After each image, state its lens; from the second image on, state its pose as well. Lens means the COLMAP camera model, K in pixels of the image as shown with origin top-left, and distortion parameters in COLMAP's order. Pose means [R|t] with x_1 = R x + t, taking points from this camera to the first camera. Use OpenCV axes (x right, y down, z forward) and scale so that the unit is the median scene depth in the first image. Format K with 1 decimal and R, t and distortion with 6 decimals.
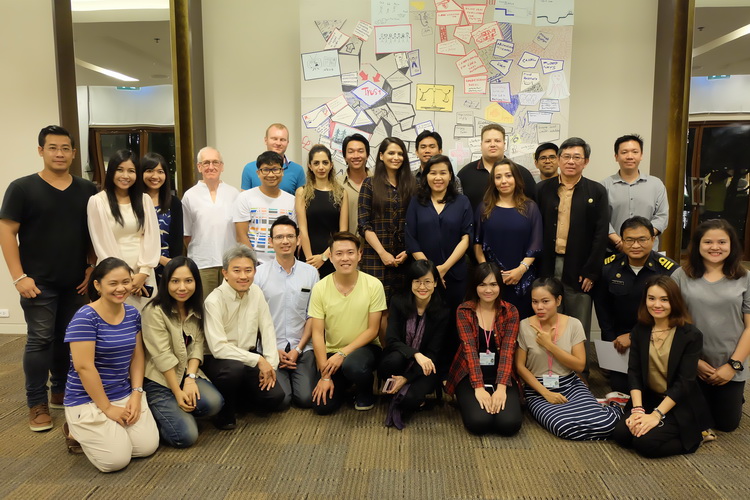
lens RADIAL K [[583.2, 0, 376.0], [0, 583.2, 250.7], [0, 0, 1]] dist [-0.002933, -0.000398]
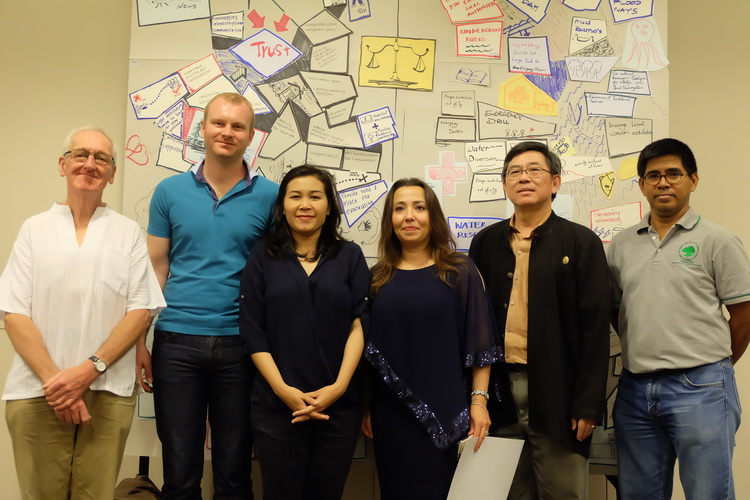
lens RADIAL K [[863.5, 0, 374.9], [0, 863.5, 249.5], [0, 0, 1]] dist [0.011325, 0.000000]
pose [[0.997254, 0.019672, 0.071400, 0.032603], [-0.011893, 0.994103, -0.107787, -0.026521], [-0.073099, 0.106642, 0.991607, 0.290856]]
